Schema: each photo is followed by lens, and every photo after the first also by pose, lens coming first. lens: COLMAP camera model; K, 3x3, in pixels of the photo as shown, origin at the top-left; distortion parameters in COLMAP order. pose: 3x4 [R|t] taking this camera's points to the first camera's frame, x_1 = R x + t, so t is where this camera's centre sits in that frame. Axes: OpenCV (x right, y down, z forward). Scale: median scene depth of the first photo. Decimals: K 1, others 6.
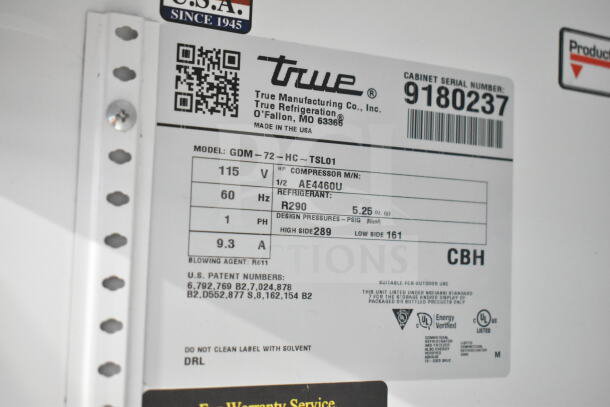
lens RADIAL K [[906.9, 0, 305.4], [0, 906.9, 204.3], [0, 0, 1]] dist [-0.006871, 0.000000]
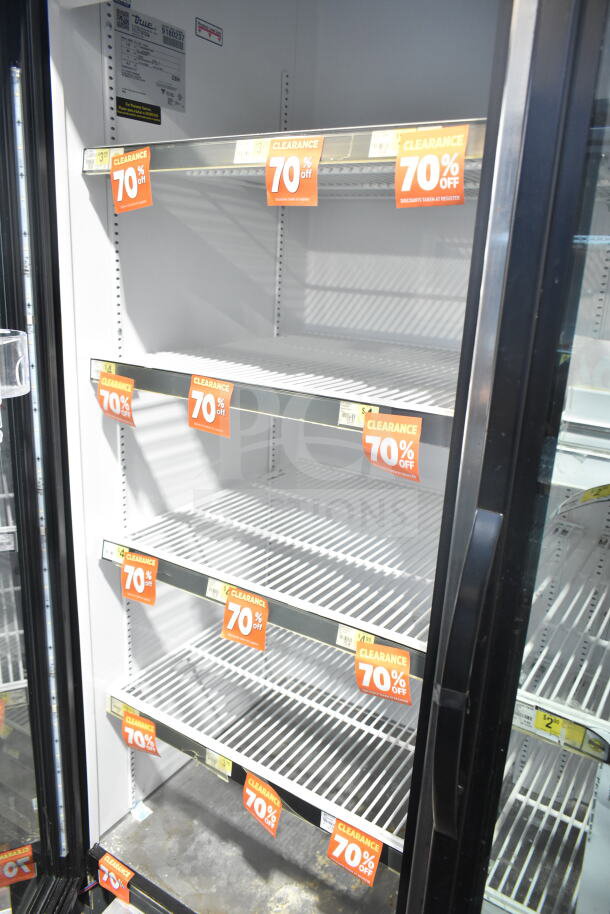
lens RADIAL K [[691.1, 0, 307.4], [0, 691.1, 452.1], [0, 0, 1]] dist [0.001977, 0.003606]
pose [[0.867875, -0.130692, 0.479283, -1.103633], [-0.069082, 0.923652, 0.376955, 0.425986], [-0.491956, -0.360260, 0.792586, -2.565800]]
